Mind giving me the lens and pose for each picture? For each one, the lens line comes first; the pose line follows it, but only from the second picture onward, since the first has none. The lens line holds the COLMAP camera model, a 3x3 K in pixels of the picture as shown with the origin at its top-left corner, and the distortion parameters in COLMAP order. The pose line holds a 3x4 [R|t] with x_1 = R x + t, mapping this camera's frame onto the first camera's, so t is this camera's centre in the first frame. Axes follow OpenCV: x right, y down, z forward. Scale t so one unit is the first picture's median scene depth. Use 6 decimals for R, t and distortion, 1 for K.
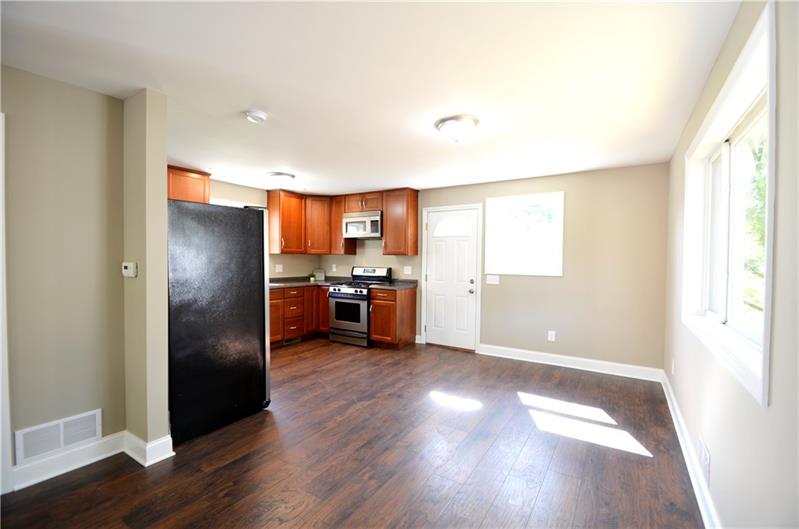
lens RADIAL K [[352.0, 0, 399.5], [0, 352.0, 264.5], [0, 0, 1]] dist [0.020415, -0.018081]
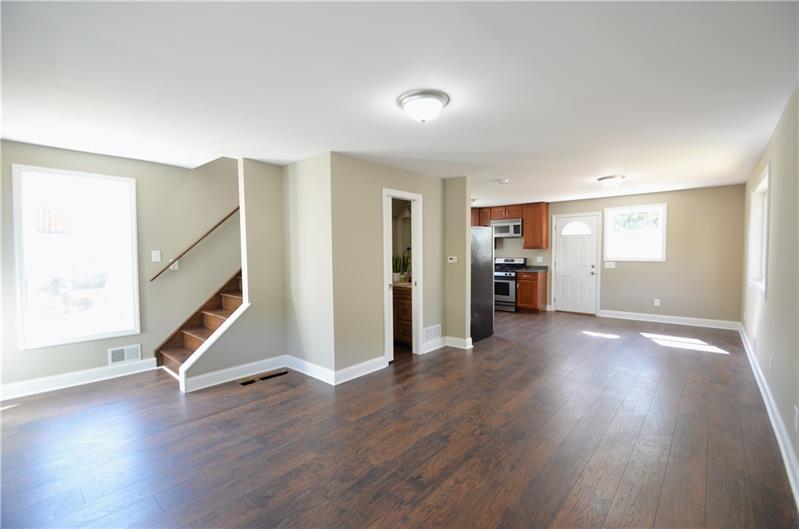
lens RADIAL K [[352.0, 0, 399.5], [0, 352.0, 264.5], [0, 0, 1]] dist [0.020415, -0.018081]
pose [[0.988044, -0.013417, -0.153588, -0.330360], [0.017063, 0.999602, 0.022445, -0.004662], [0.153226, -0.024797, 0.987880, -0.508628]]
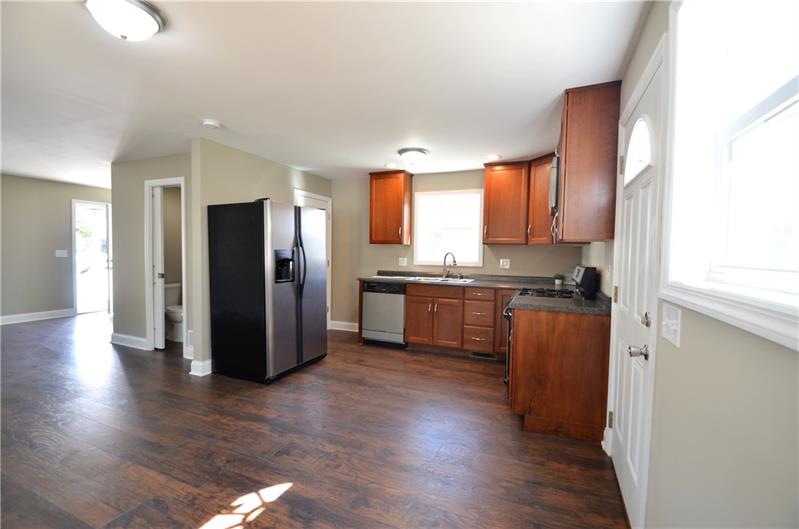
lens RADIAL K [[346.4, 0, 402.9], [0, 346.4, 266.7], [0, 0, 1]] dist [0.000624, -0.000150]
pose [[0.176993, 0.034475, -0.983608, 0.423548], [-0.029600, 0.999121, 0.029692, 0.001334], [0.983767, 0.023859, 0.177858, 0.702697]]
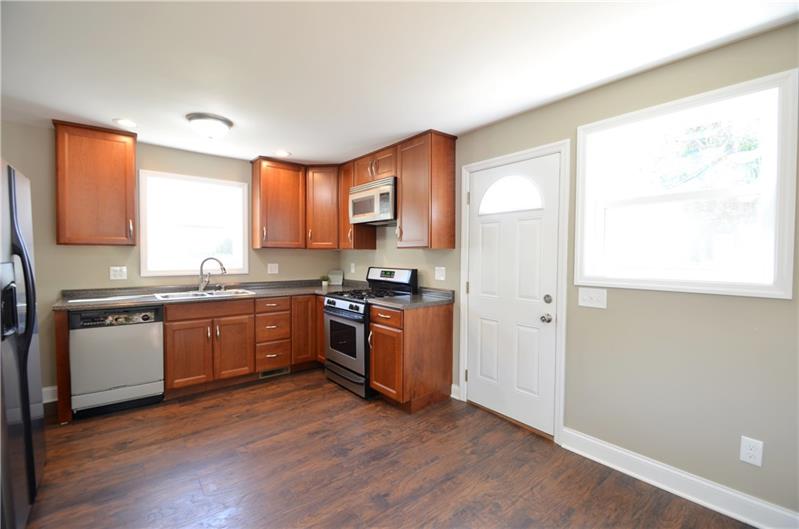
lens RADIAL K [[346.4, 0, 402.9], [0, 346.4, 266.7], [0, 0, 1]] dist [0.000624, -0.000150]
pose [[0.952735, 0.005640, -0.303750, 0.148460], [-0.001497, 0.999903, 0.013870, -0.004052], [0.303799, -0.012760, 0.952651, 0.437979]]
